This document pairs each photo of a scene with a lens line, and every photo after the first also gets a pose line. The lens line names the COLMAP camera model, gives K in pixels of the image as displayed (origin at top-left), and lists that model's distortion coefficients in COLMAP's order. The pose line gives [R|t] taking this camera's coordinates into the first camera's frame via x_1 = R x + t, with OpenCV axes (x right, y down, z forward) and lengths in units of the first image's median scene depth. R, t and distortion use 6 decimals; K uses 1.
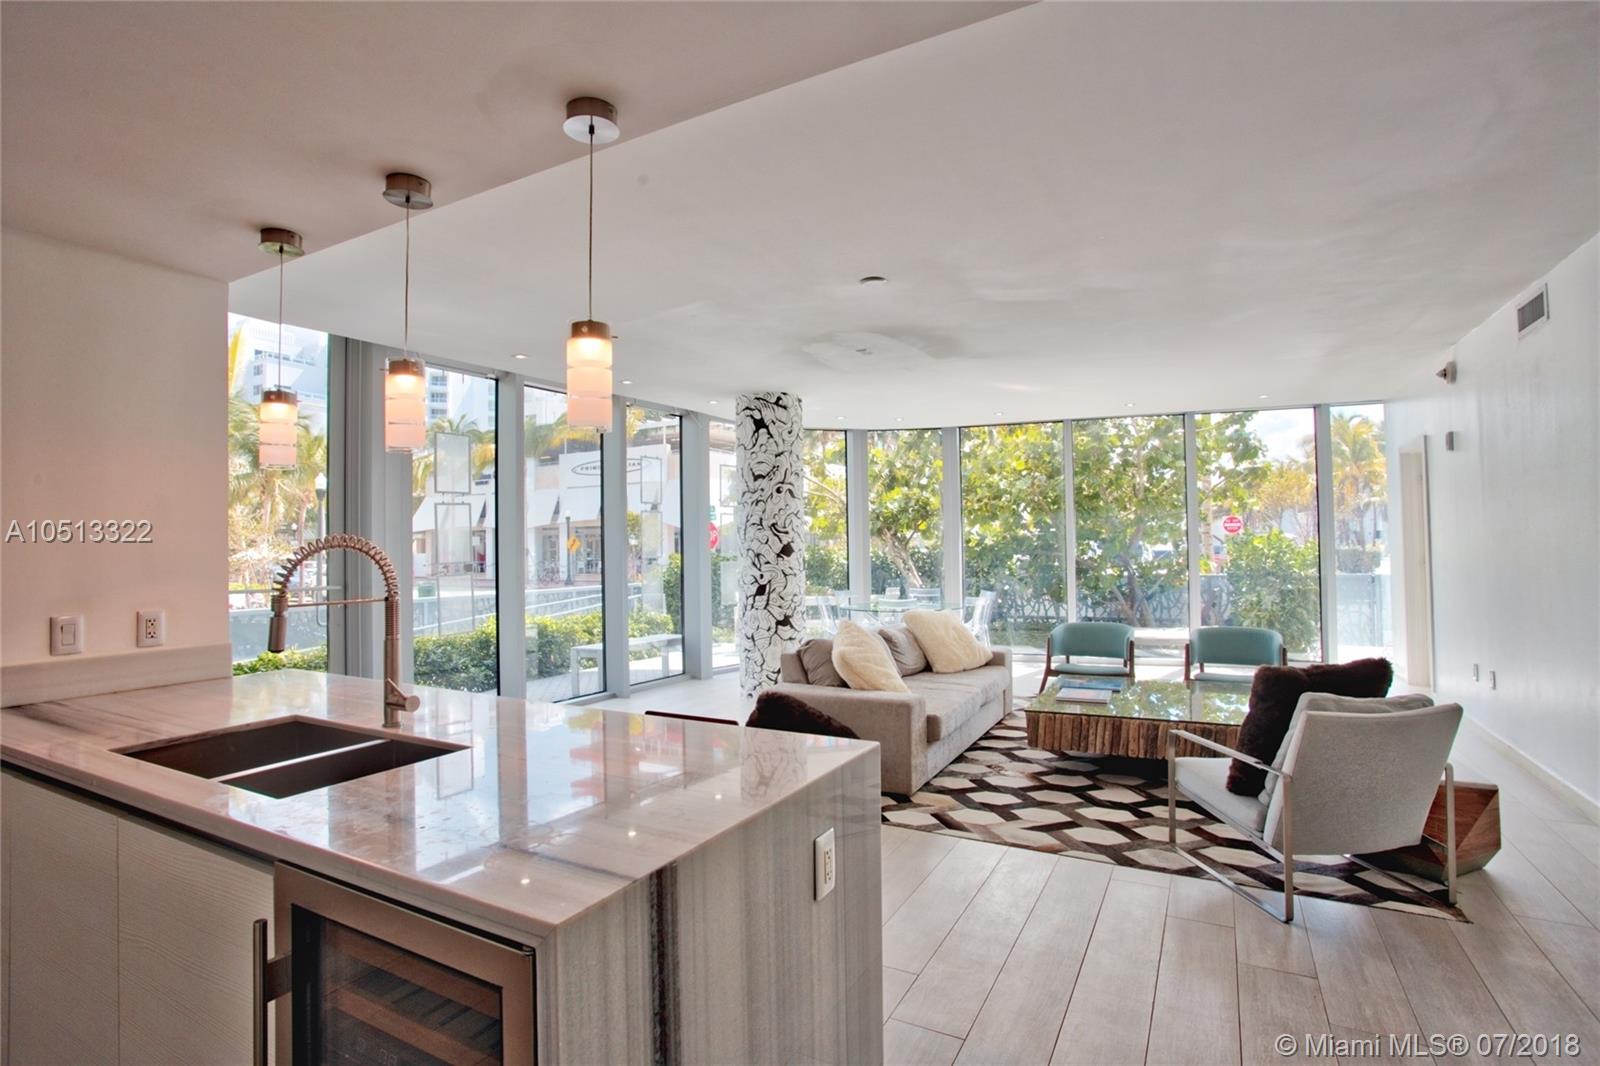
lens RADIAL K [[788.5, 0, 800.0], [0, 788.5, 533.0], [0, 0, 1]] dist [-0.084764, 0.034726]
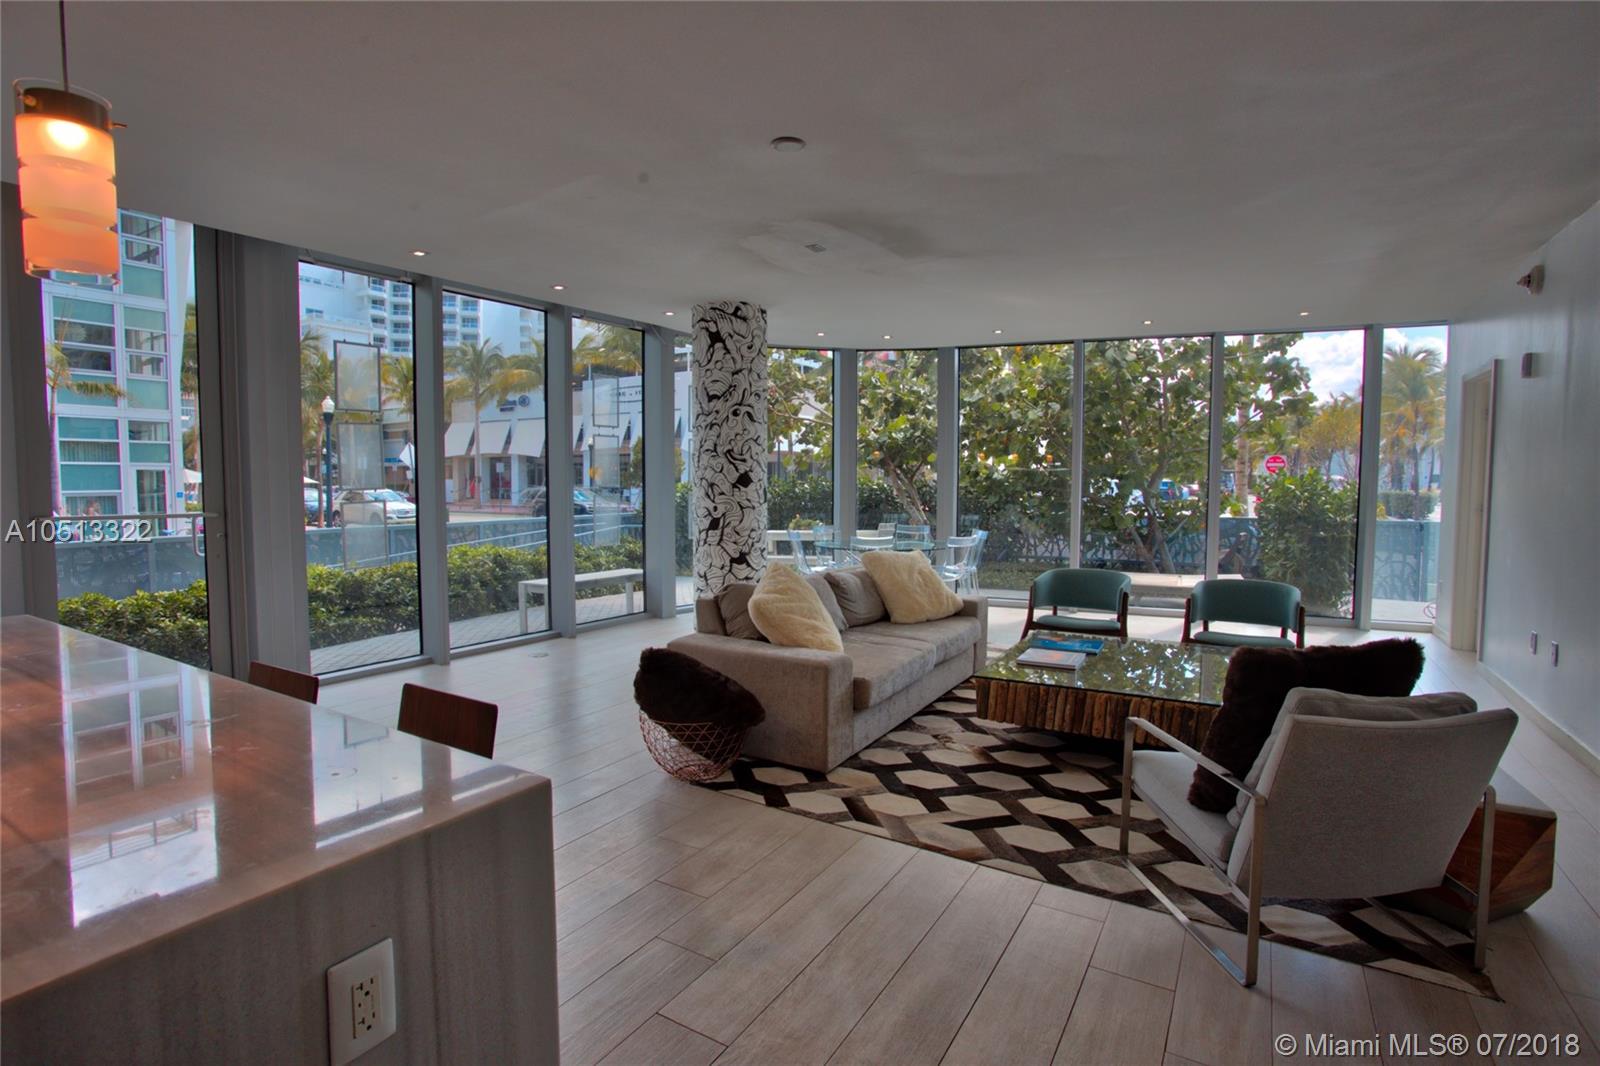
lens RADIAL K [[788.5, 0, 800.0], [0, 788.5, 533.0], [0, 0, 1]] dist [-0.084764, 0.034726]
pose [[0.998756, 0.021002, -0.045222, 0.104748], [-0.016985, 0.996025, 0.087445, 0.002586], [0.046878, -0.086568, 0.995142, 0.125813]]
